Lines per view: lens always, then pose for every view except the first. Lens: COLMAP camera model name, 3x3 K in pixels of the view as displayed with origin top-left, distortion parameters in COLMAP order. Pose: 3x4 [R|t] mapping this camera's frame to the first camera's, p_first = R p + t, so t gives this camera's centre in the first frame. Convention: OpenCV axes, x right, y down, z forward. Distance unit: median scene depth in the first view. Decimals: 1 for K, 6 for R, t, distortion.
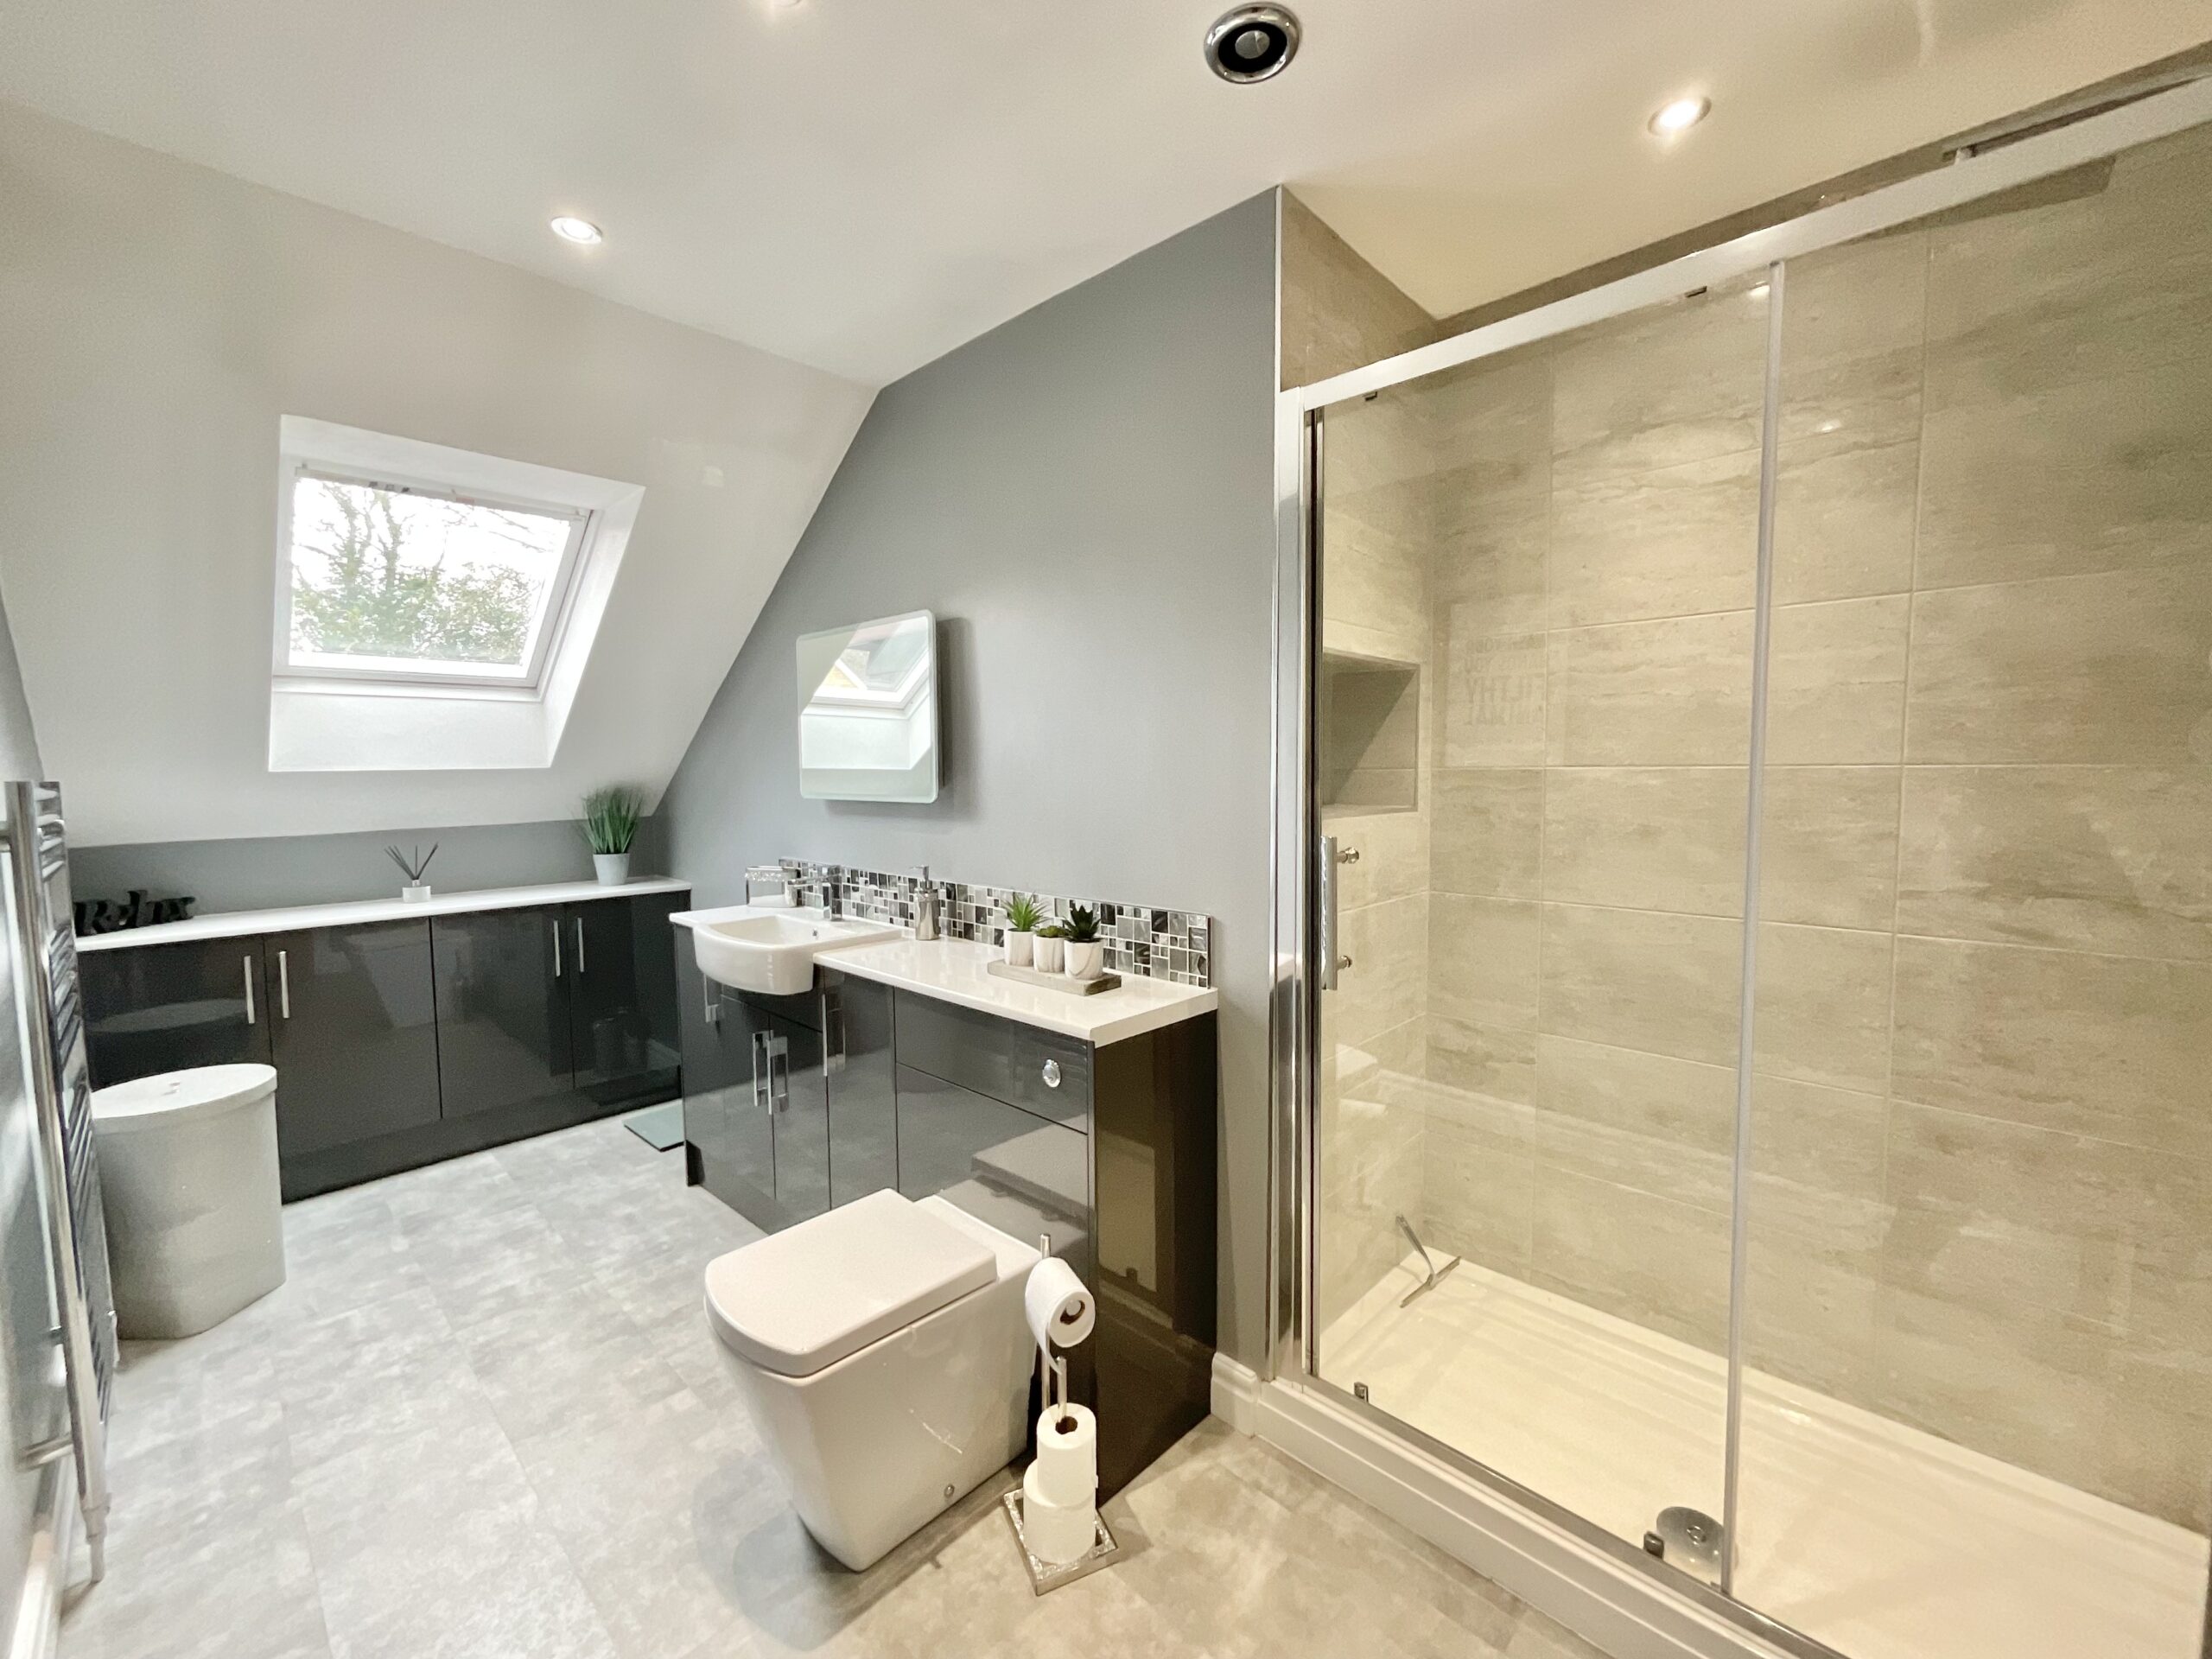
lens RADIAL K [[899.3, 0, 1106.0], [0, 899.3, 829.5], [0, 0, 1]] dist [0.000218, 0.000948]
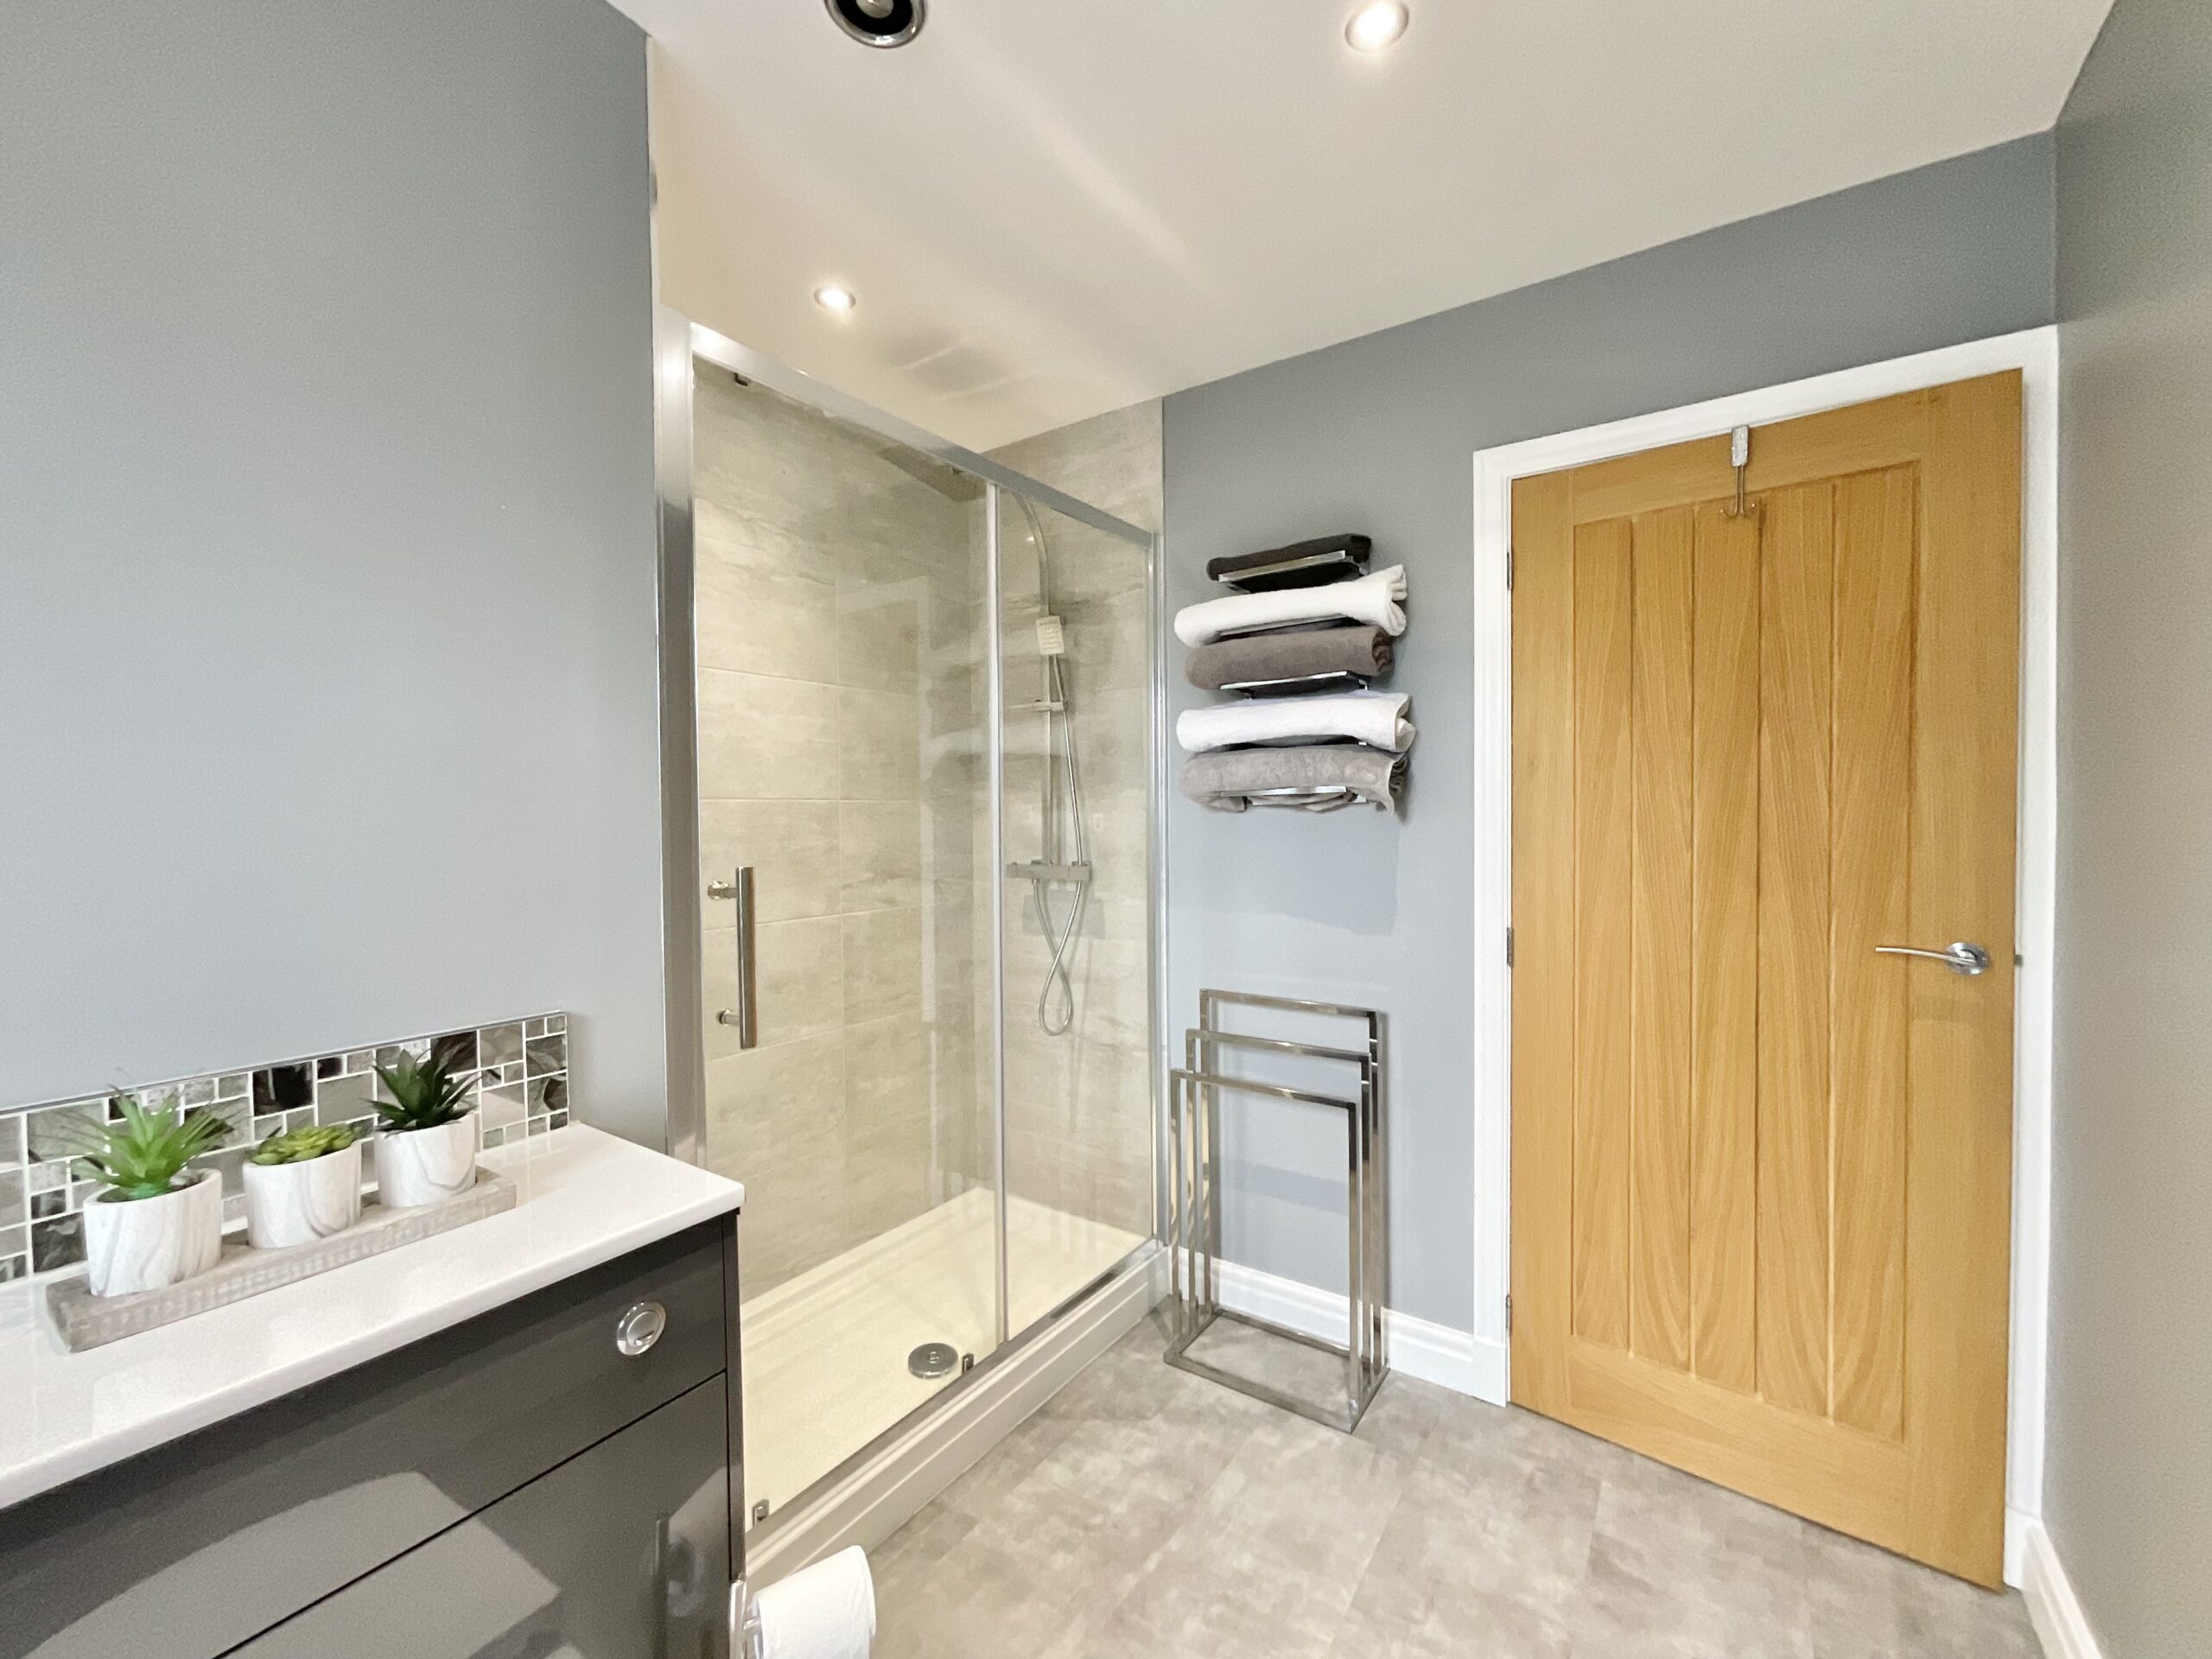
lens RADIAL K [[899.3, 0, 1106.0], [0, 899.3, 829.5], [0, 0, 1]] dist [0.000218, 0.000948]
pose [[-0.159239, -0.008122, 0.987207, -0.644869], [0.077254, 0.996797, 0.020662, -0.019548], [-0.984213, 0.079556, -0.158102, 0.793546]]
